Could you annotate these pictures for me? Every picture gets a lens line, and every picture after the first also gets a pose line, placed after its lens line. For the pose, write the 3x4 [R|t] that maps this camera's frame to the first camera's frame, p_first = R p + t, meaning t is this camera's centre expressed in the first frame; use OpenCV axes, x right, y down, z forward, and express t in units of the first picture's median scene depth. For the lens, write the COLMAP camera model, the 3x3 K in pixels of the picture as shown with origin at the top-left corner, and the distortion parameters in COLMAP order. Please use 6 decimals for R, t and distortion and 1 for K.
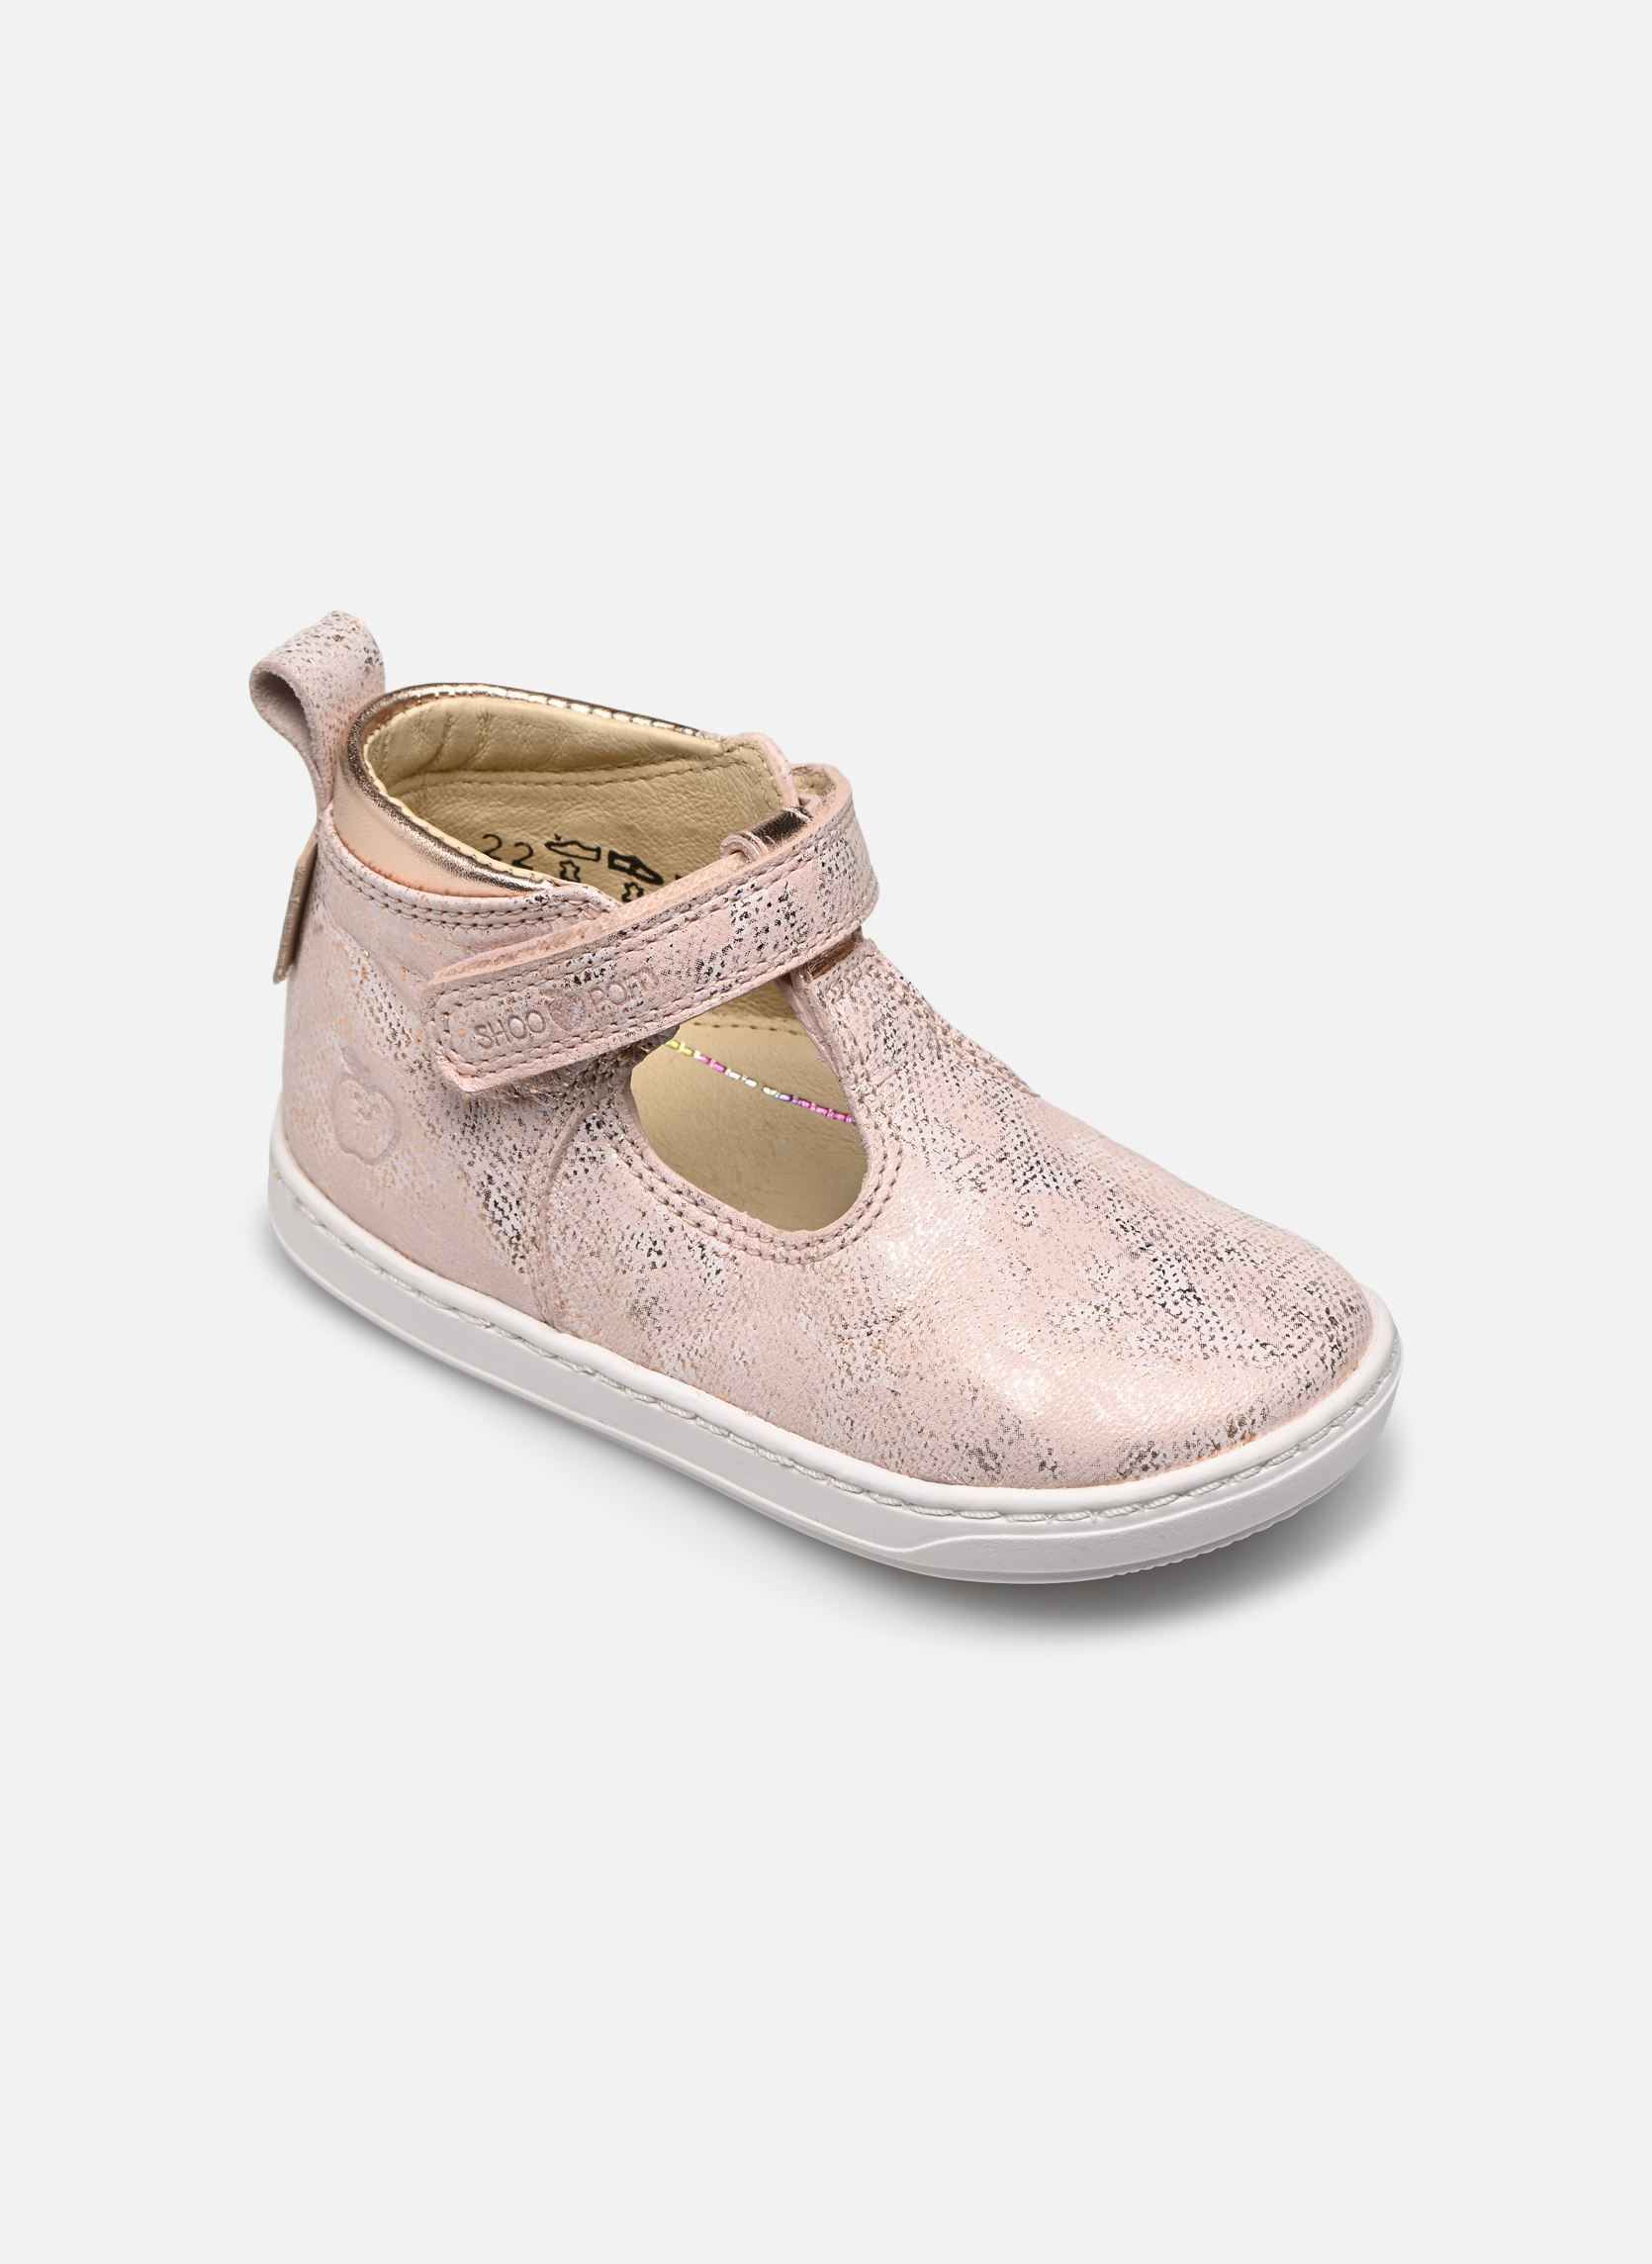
lens RADIAL K [[7090.9, 0, 825.5], [0, 7090.9, 1132.5], [0, 0, 1]] dist [-0.070639, 0.000000]
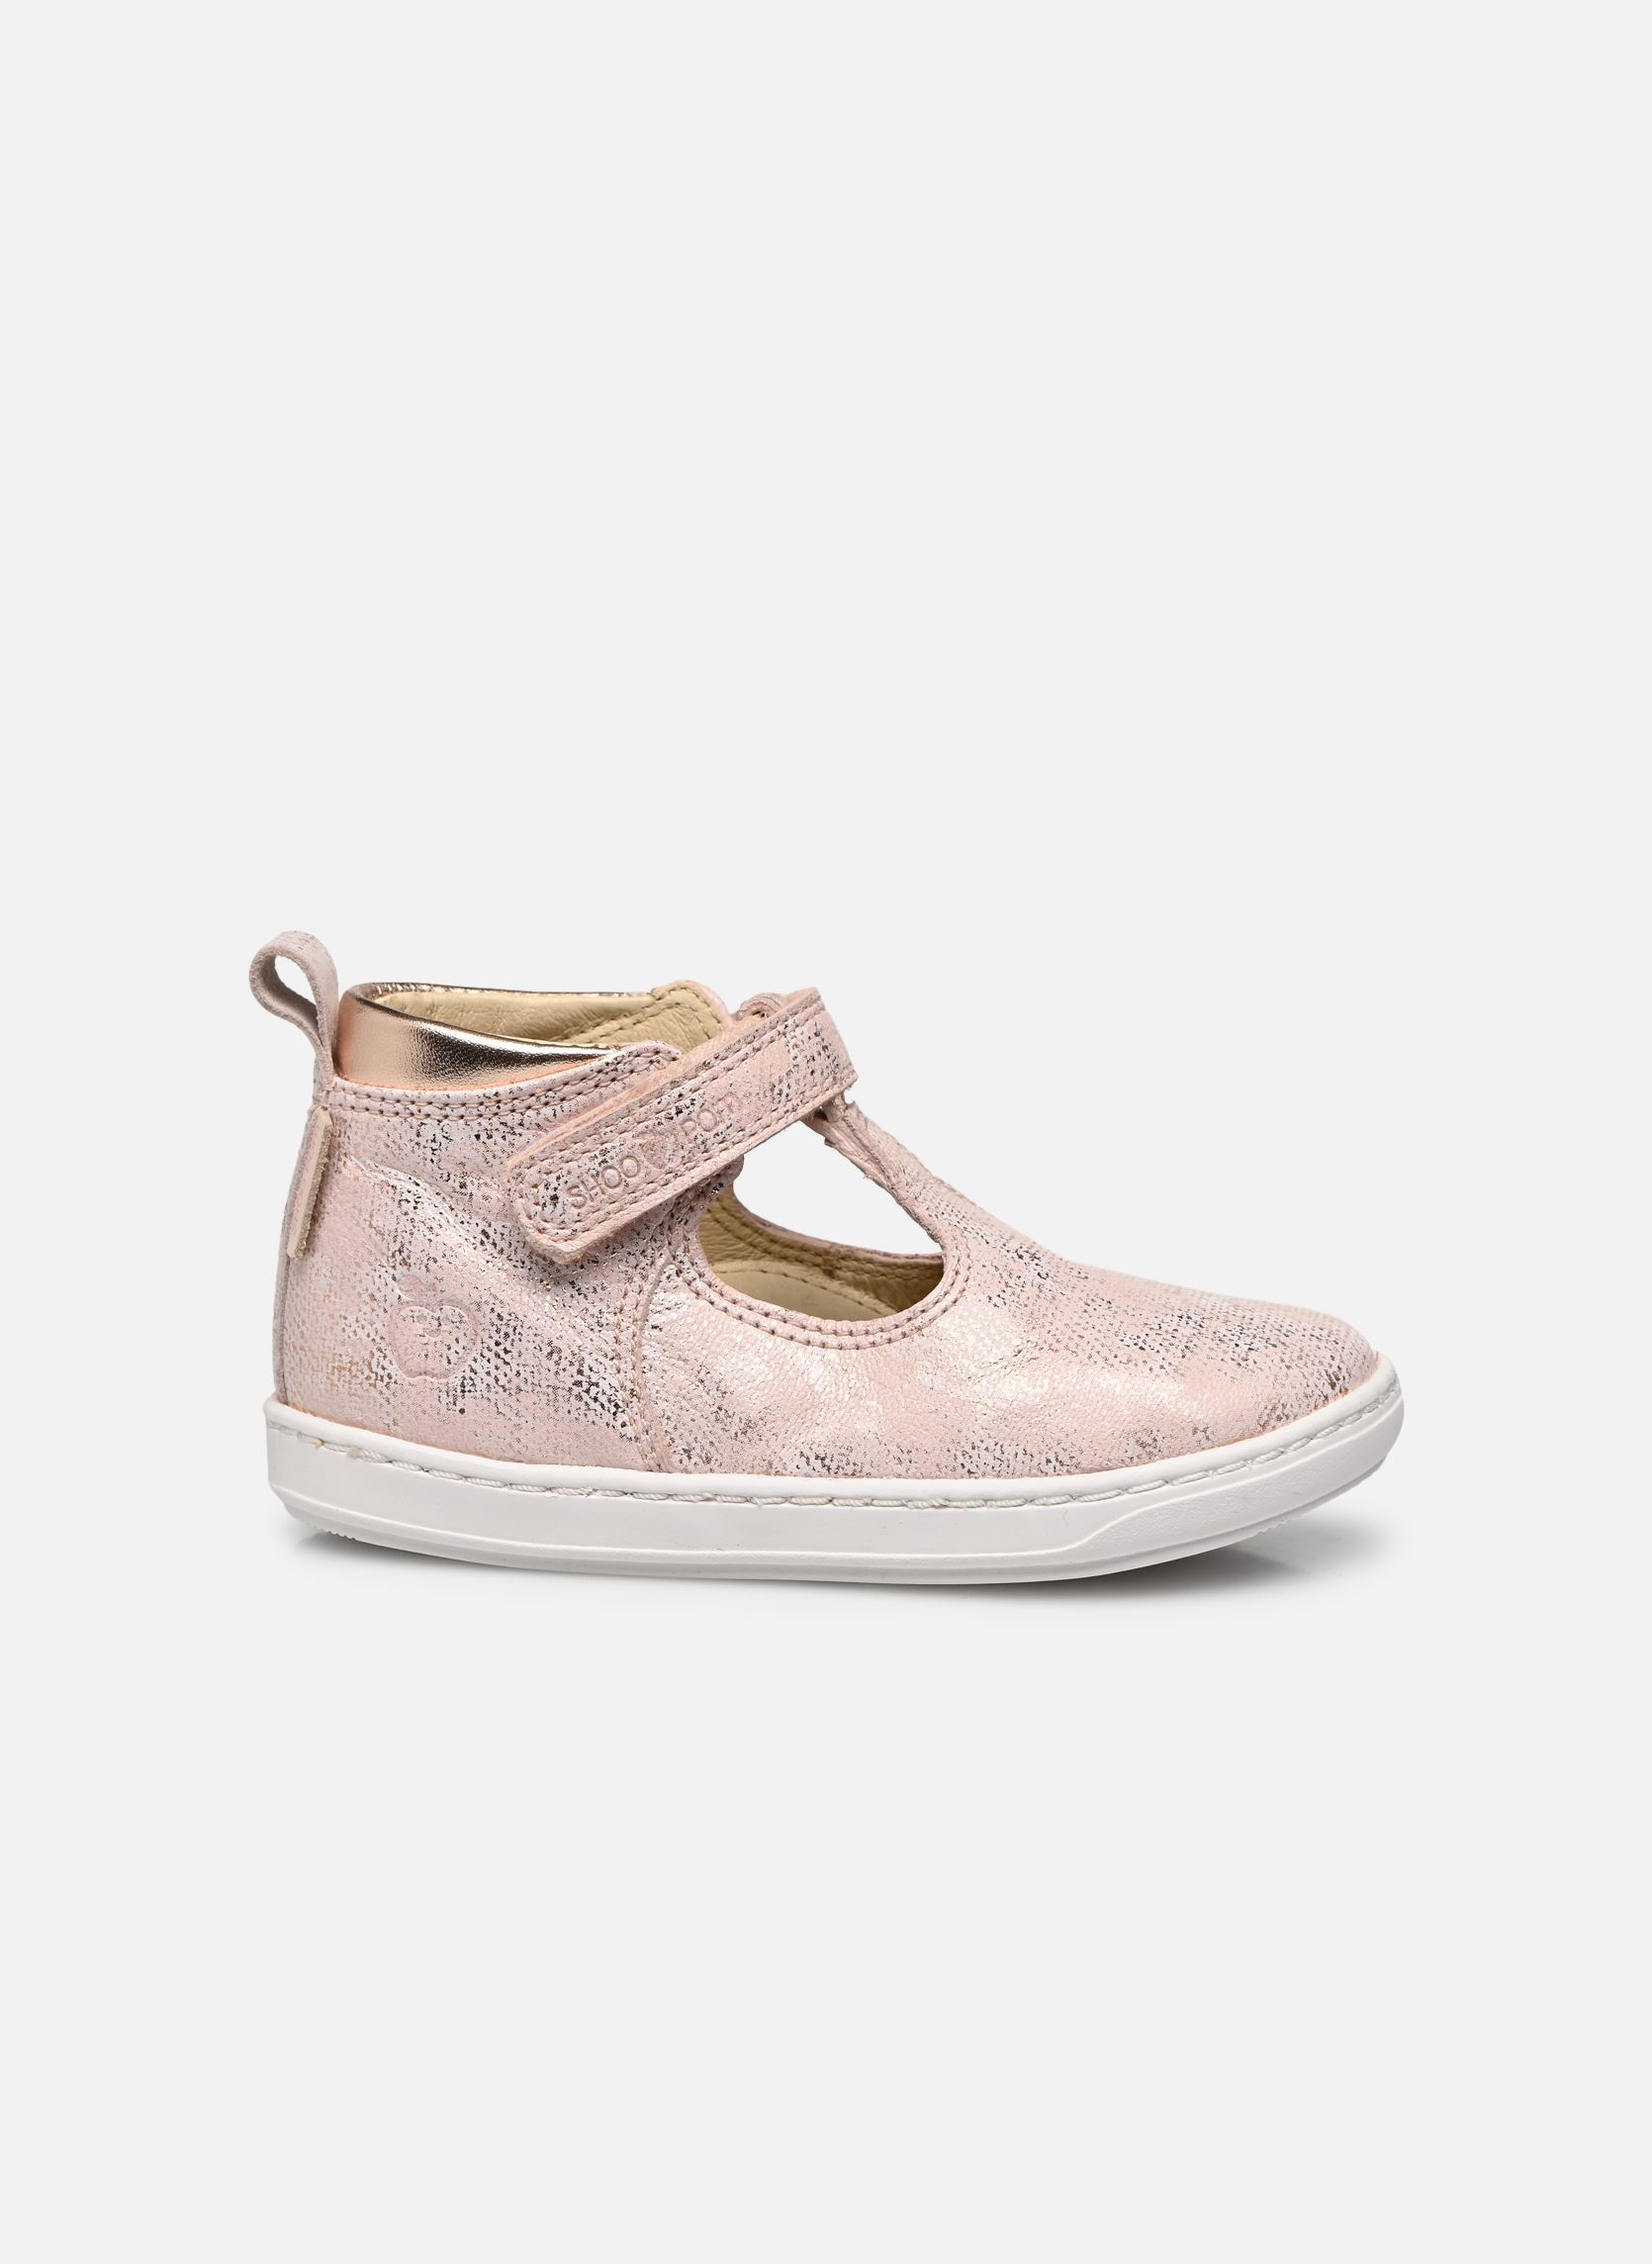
lens RADIAL K [[7090.9, 0, 826.6], [0, 7090.9, 1131.9], [0, 0, 1]] dist [-0.070639, 0.000000]
pose [[0.902796, -0.091572, 0.420206, -0.479673], [0.238509, 0.919652, -0.312015, 0.333245], [-0.357872, 0.381909, 0.852099, 0.046481]]
